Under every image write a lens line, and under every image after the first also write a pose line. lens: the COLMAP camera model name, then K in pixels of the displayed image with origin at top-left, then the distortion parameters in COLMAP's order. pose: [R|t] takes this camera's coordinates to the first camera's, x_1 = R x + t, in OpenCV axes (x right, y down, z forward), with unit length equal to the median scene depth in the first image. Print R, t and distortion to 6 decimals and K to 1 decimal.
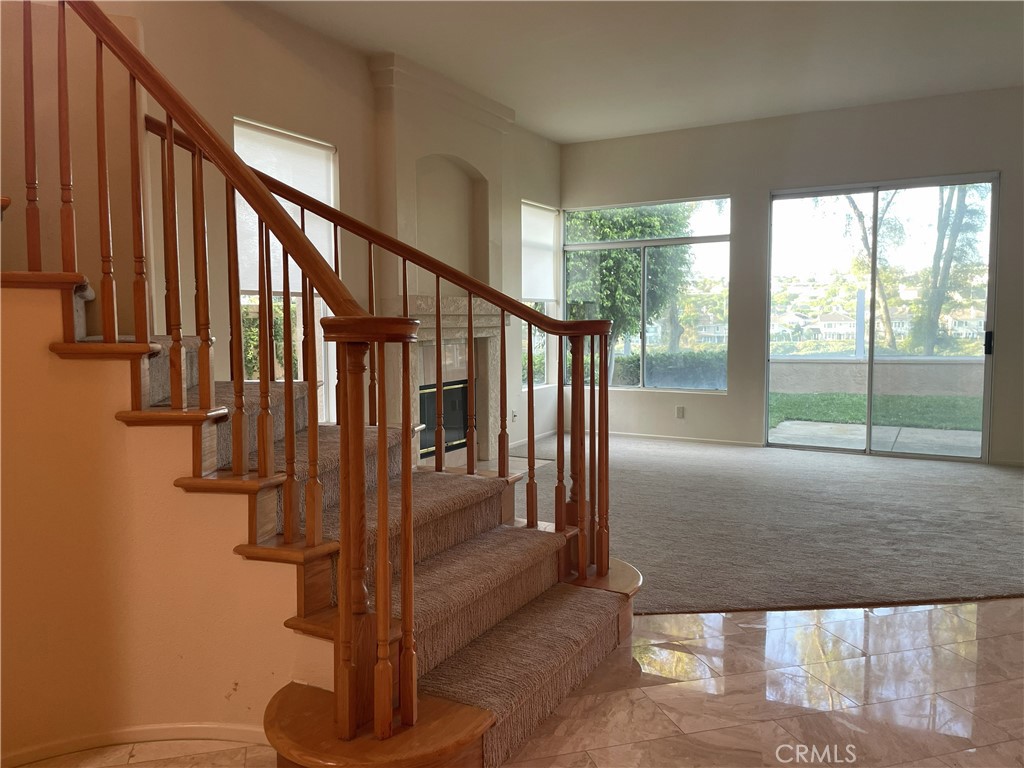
lens RADIAL K [[771.7, 0, 515.9], [0, 771.7, 373.2], [0, 0, 1]] dist [0.097696, -0.126564]
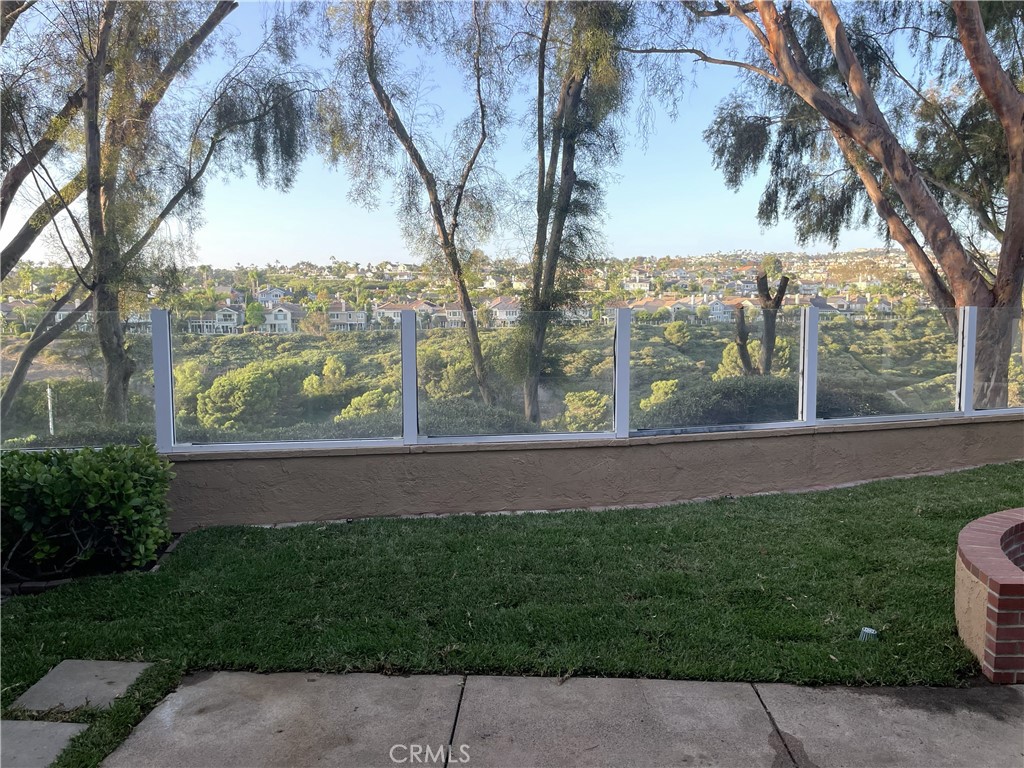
lens RADIAL K [[771.7, 0, 515.9], [0, 771.7, 373.2], [0, 0, 1]] dist [0.097696, -0.126564]
pose [[0.897460, -0.033049, 0.439856, 0.234021], [0.024899, 0.999395, 0.024286, -0.062764], [-0.440392, -0.010844, 0.897740, 0.430951]]
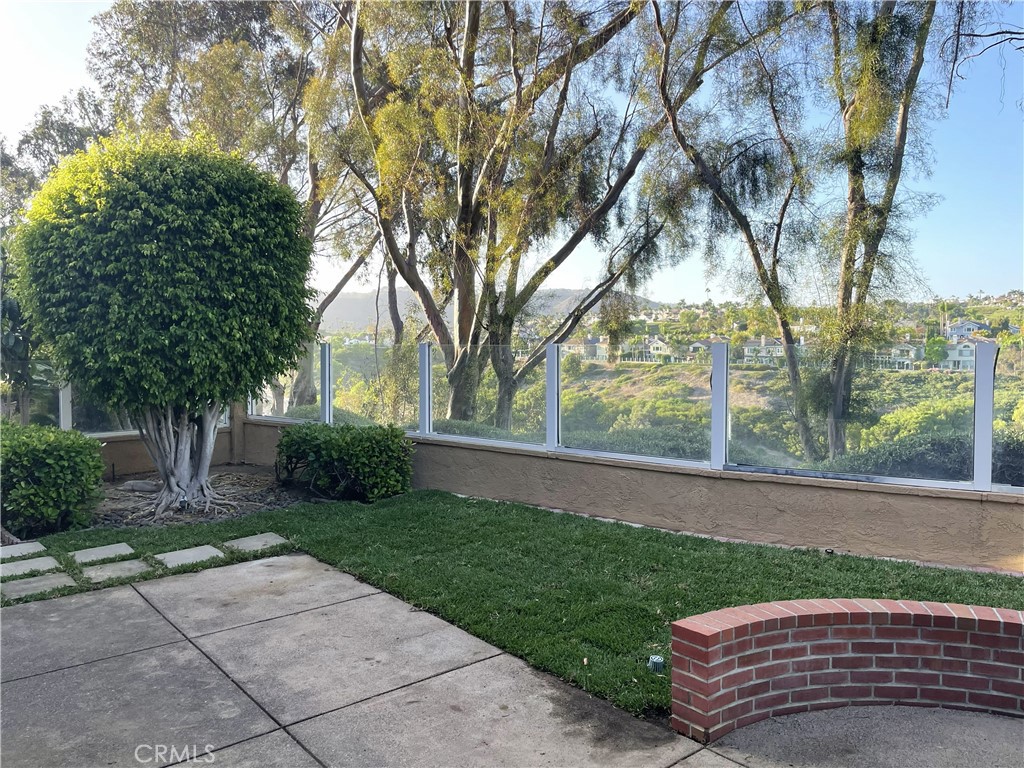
lens RADIAL K [[771.7, 0, 515.9], [0, 771.7, 373.2], [0, 0, 1]] dist [0.097696, -0.126564]
pose [[0.930207, 0.023229, -0.366300, 0.534655], [-0.031811, 0.999342, -0.017409, -0.058210], [0.365654, 0.027847, 0.930334, 0.335201]]
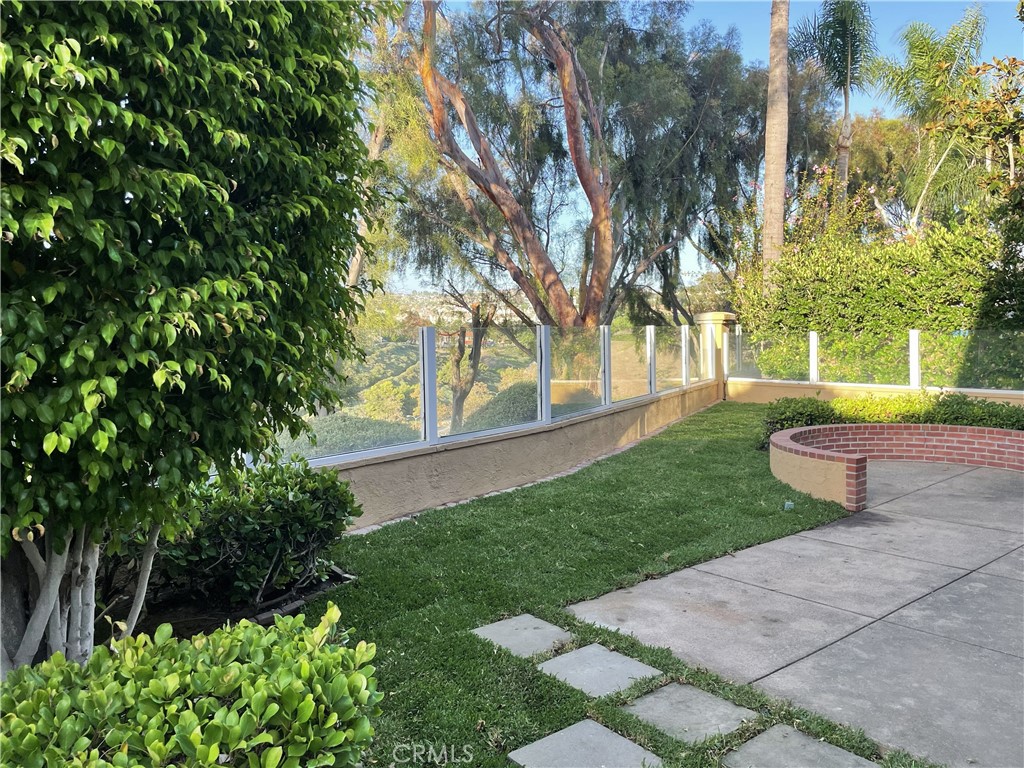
lens RADIAL K [[768.9, 0, 514.5], [0, 768.9, 372.2], [0, 0, 1]] dist [0.097046, -0.125326]
pose [[0.367057, -0.046049, 0.929058, -0.055784], [0.078008, 0.996779, 0.018586, -0.064726], [-0.926922, 0.065652, 0.369467, 0.608461]]
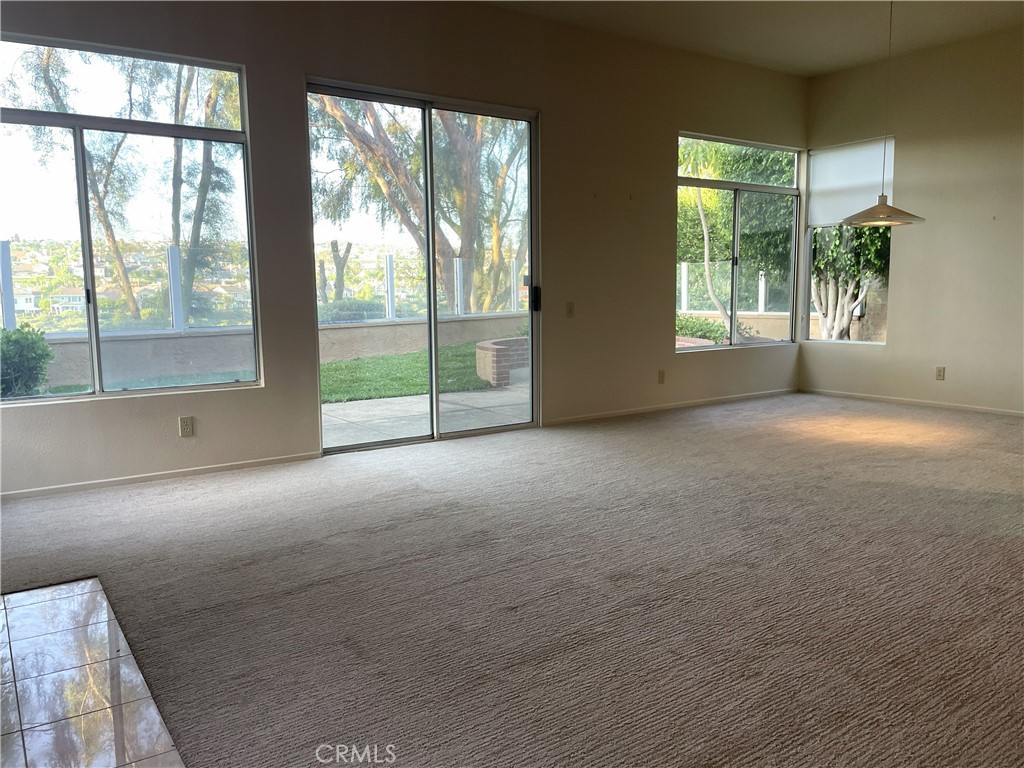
lens RADIAL K [[768.9, 0, 514.5], [0, 768.9, 372.2], [0, 0, 1]] dist [0.097046, -0.125326]
pose [[0.443568, -0.094699, 0.891223, -0.106068], [0.070398, 0.995011, 0.070690, -0.007854], [-0.893471, 0.031385, 0.448022, 0.277498]]
